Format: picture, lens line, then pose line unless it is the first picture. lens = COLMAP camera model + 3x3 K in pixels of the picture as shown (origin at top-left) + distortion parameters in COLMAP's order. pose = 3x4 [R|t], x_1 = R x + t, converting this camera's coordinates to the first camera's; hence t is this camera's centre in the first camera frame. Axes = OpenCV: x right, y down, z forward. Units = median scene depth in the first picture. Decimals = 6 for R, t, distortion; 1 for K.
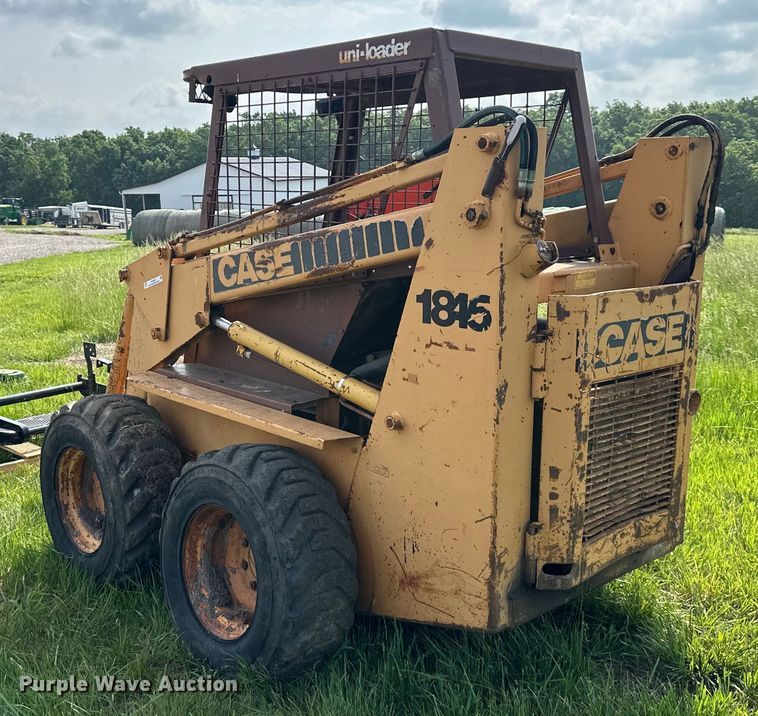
lens RADIAL K [[906.4, 0, 337.1], [0, 906.4, 361.3], [0, 0, 1]] dist [0.121523, -0.075163]
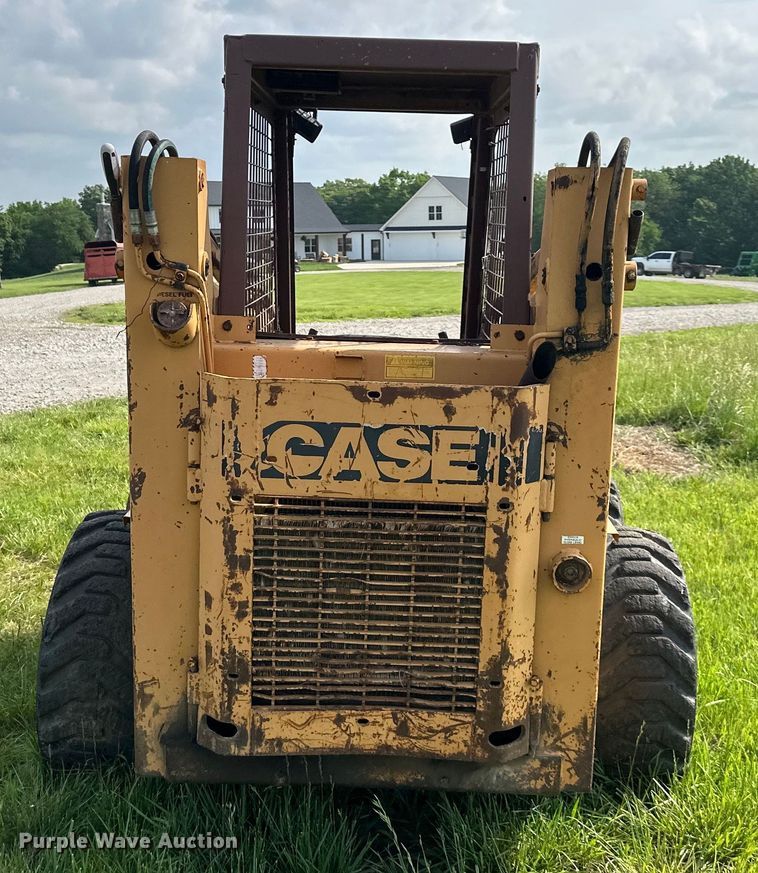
lens RADIAL K [[1127.8, 0, 378.9], [0, 1127.8, 461.4], [0, 0, 1]] dist [0.141210, 0.000200]
pose [[0.742384, 0.156008, -0.651557, 0.934772], [-0.150520, 0.986487, 0.064700, -0.078056], [0.652847, 0.050041, 0.755835, 0.346719]]
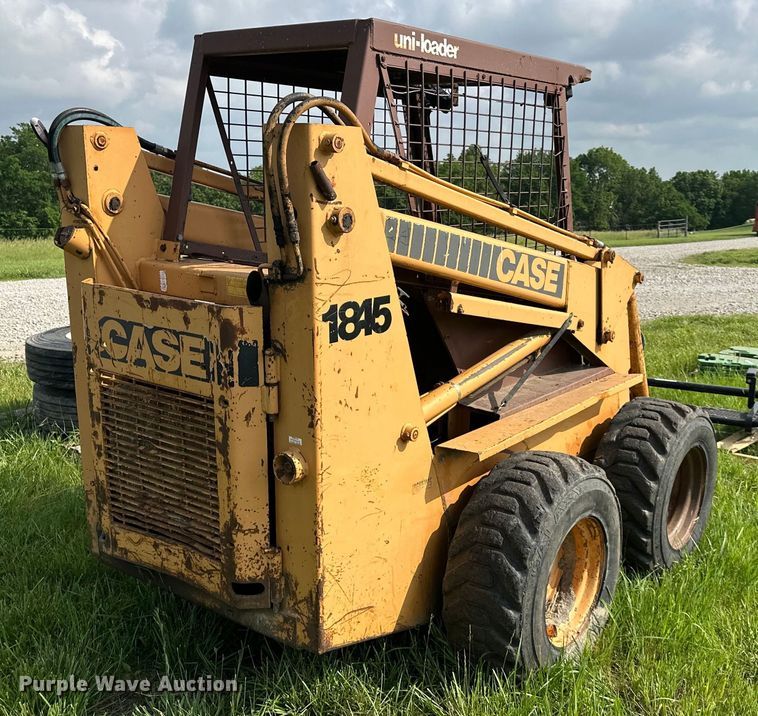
lens RADIAL K [[863.3, 0, 450.4], [0, 863.3, 392.6], [0, 0, 1]] dist [0.119622, -0.052251]
pose [[0.234028, 0.244061, -0.941098, 1.286494], [-0.205907, 0.958463, 0.197360, -0.225148], [0.950175, 0.147591, 0.274561, 1.078894]]
